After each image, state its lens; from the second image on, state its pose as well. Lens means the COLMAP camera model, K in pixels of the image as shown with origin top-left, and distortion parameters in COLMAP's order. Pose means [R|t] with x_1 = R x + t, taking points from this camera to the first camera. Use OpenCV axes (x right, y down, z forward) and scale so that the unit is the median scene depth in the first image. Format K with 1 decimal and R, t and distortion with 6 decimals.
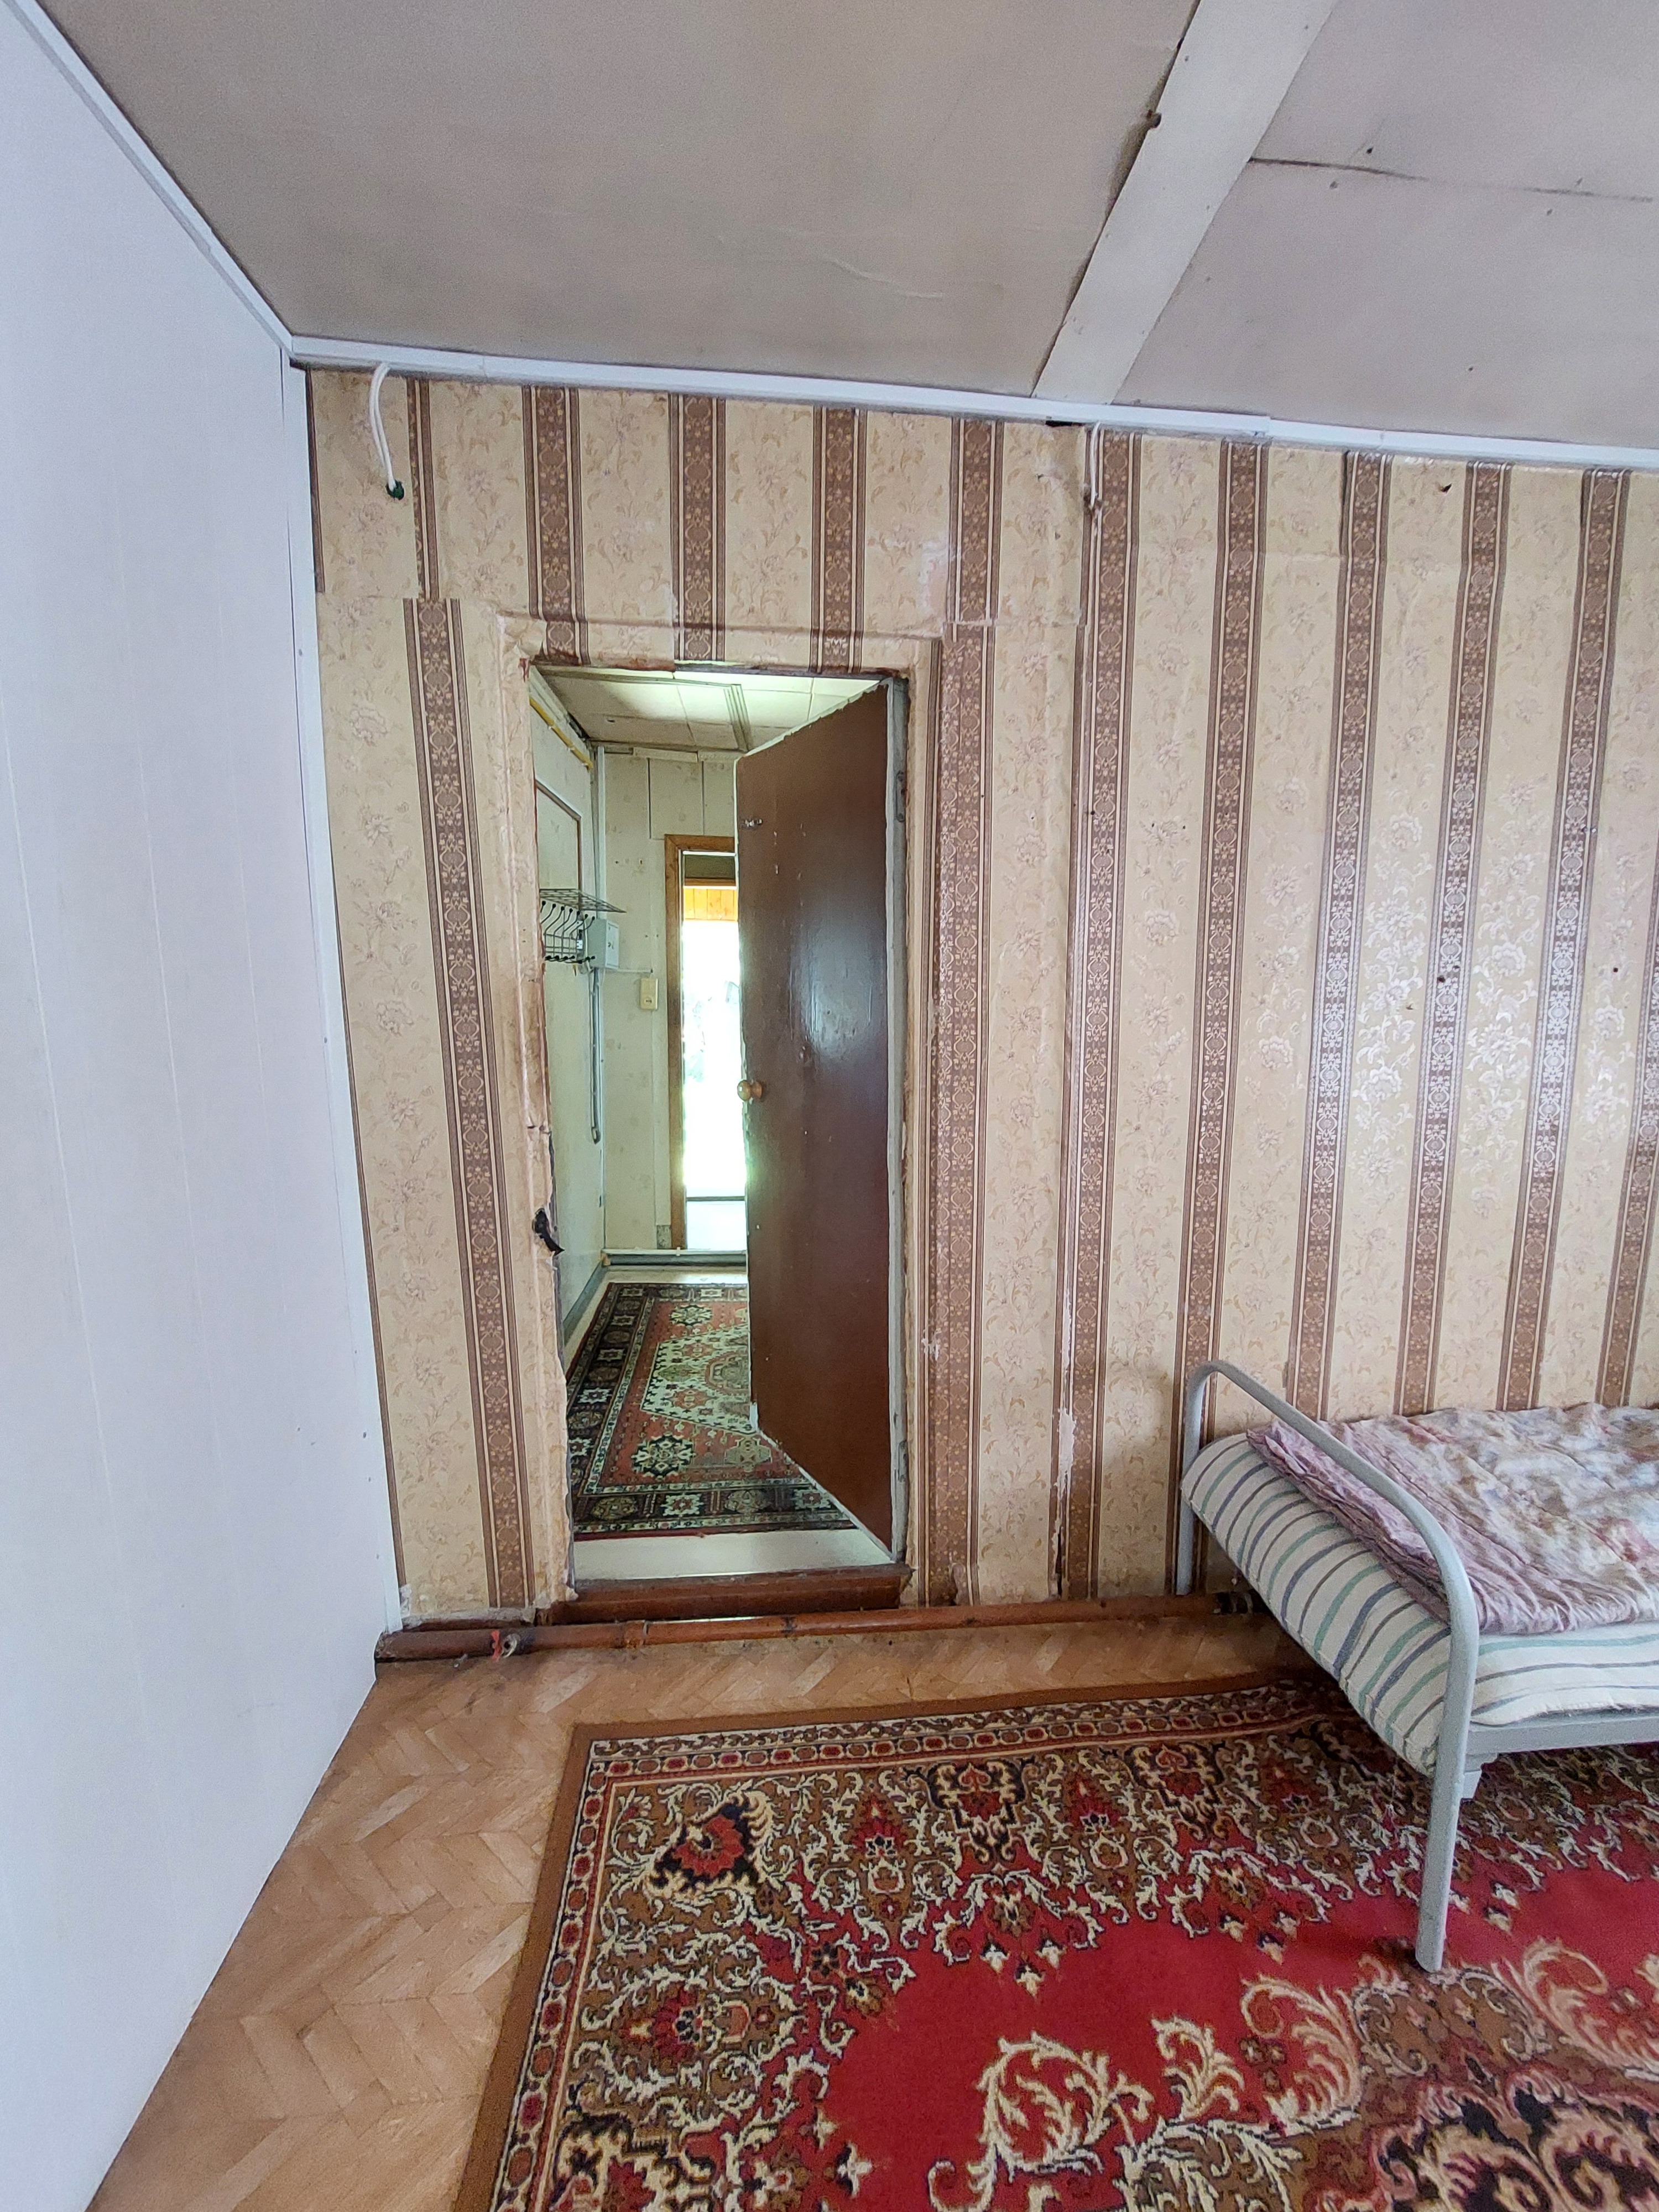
lens RADIAL K [[890.9, 0, 821.2], [0, 890.9, 1106.9], [0, 0, 1]] dist [-0.012233, 0.001218]
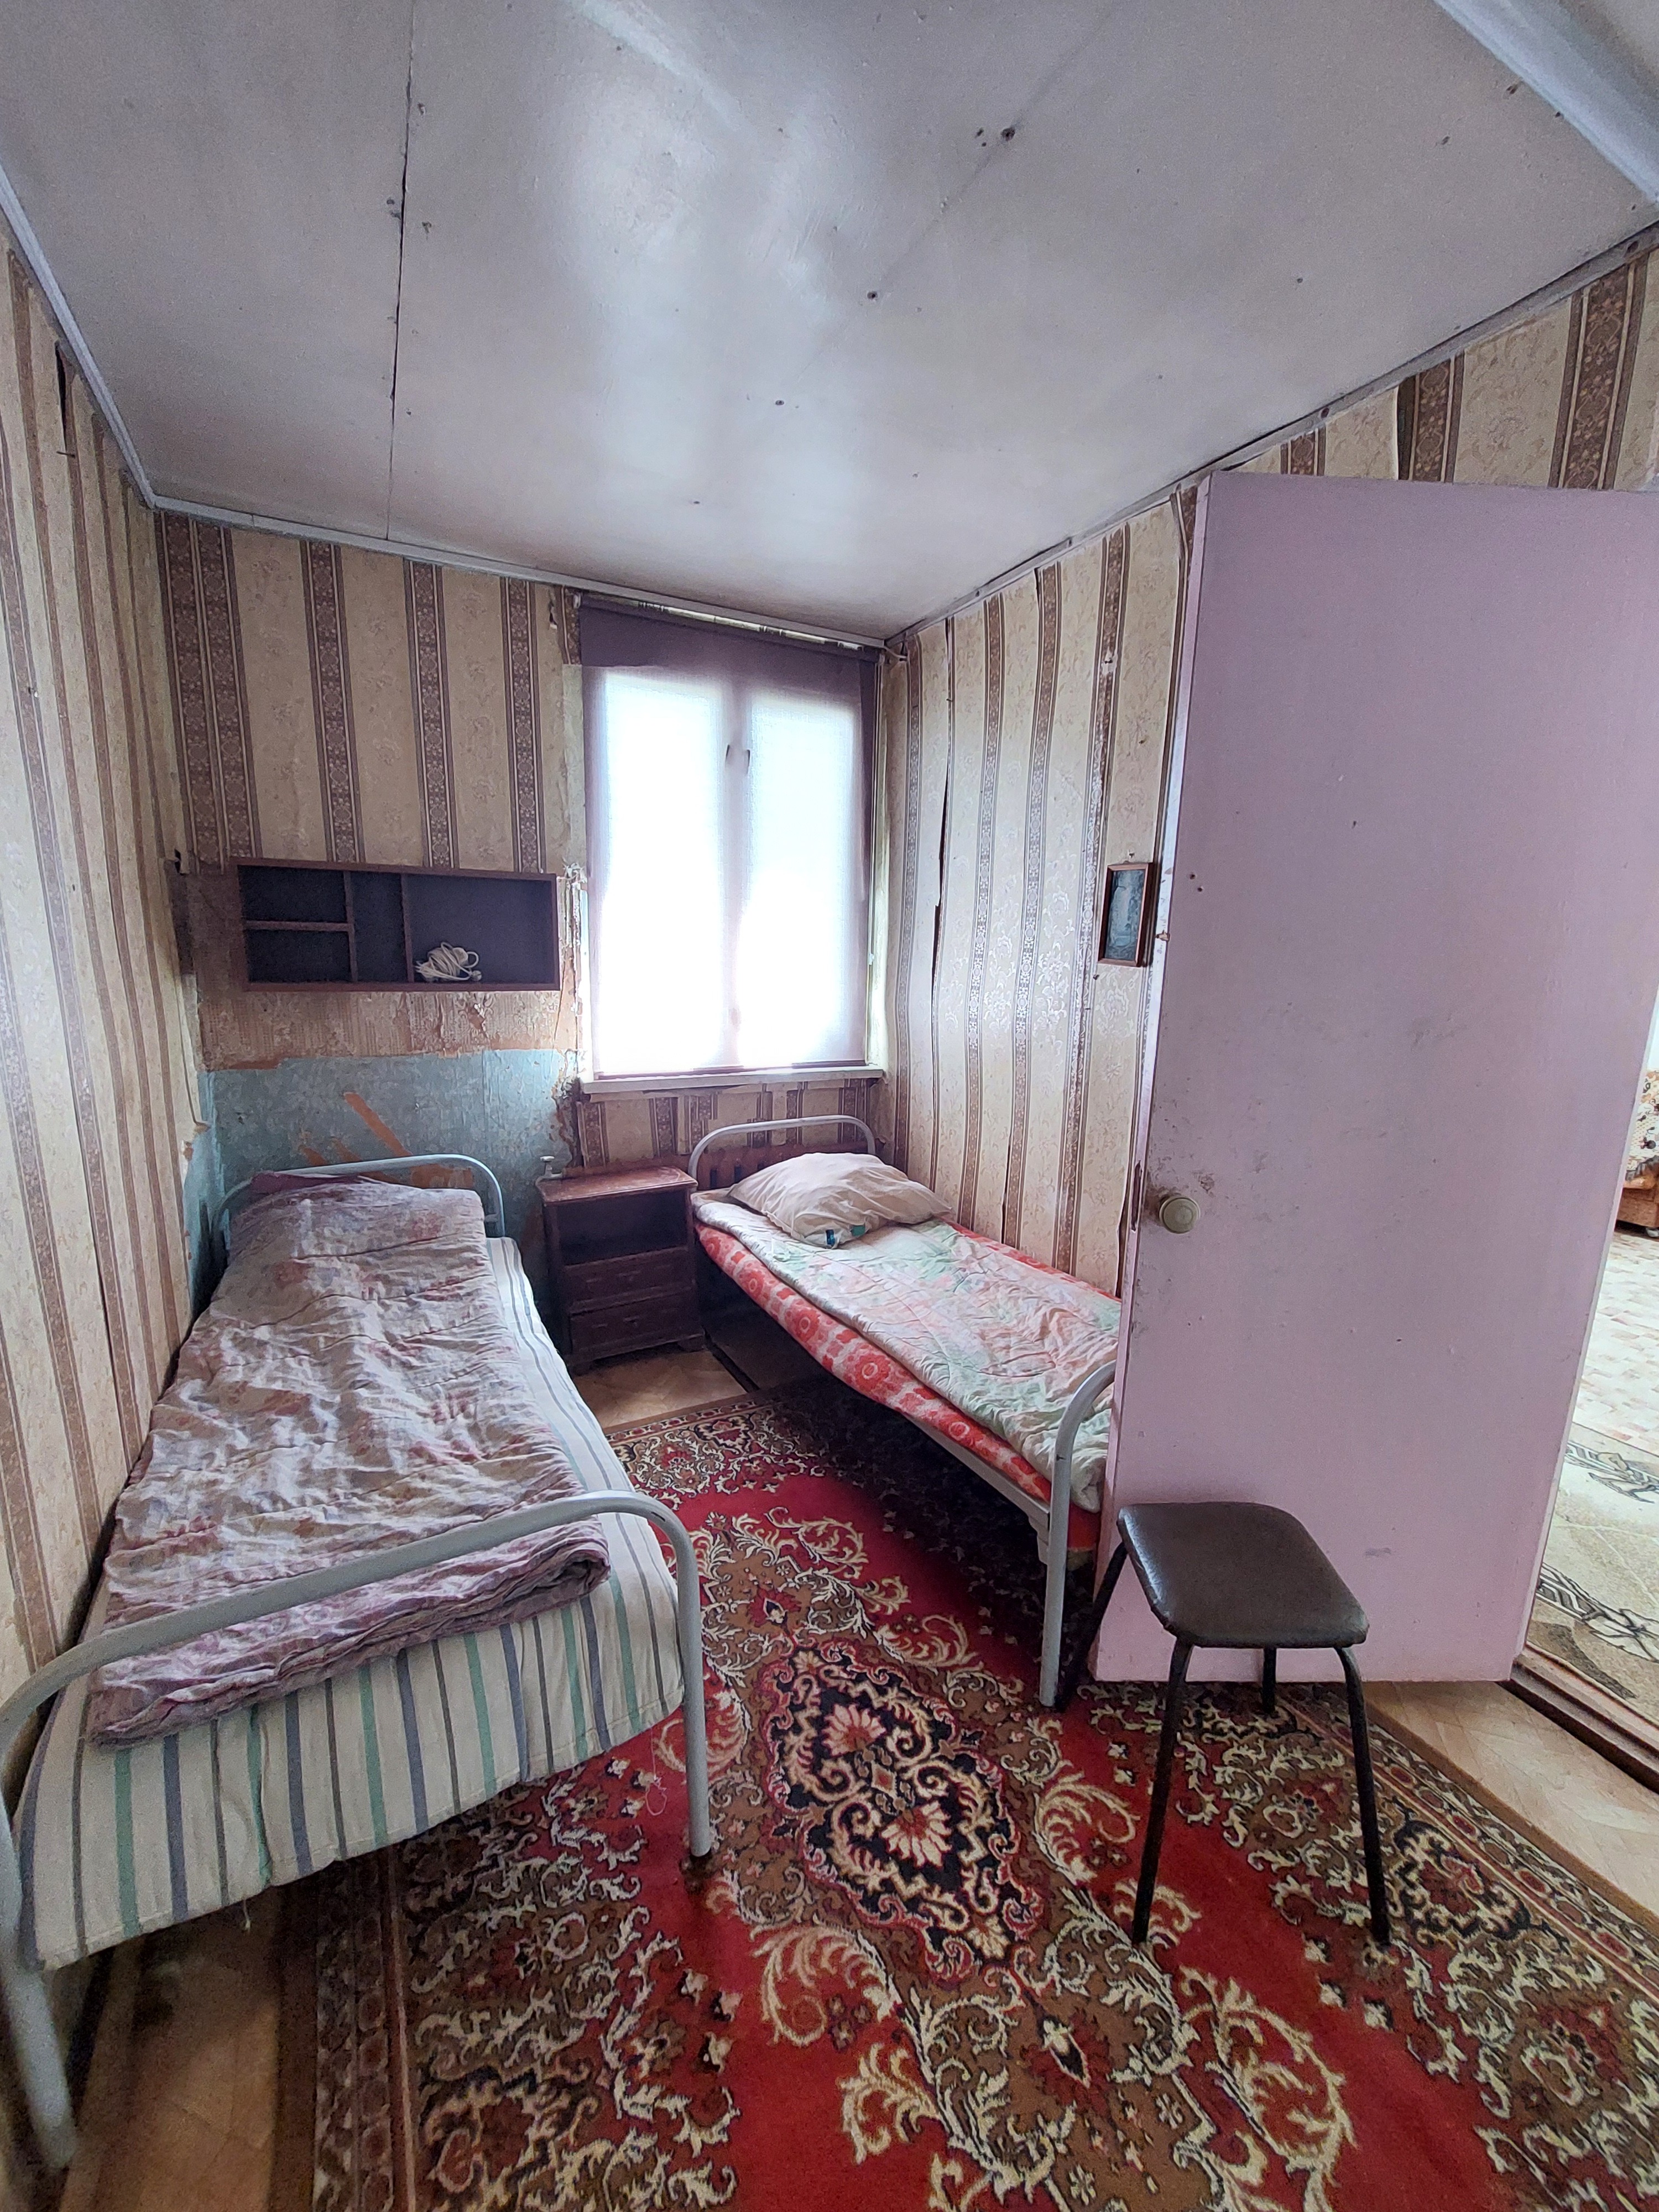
lens RADIAL K [[890.9, 0, 838.8], [0, 890.9, 1112.3], [0, 0, 1]] dist [-0.012233, 0.001218]
pose [[-0.420938, -0.178698, 0.889313, -0.158506], [0.093526, 0.966628, 0.238503, -0.115684], [-0.902255, 0.183569, -0.390177, 1.005858]]
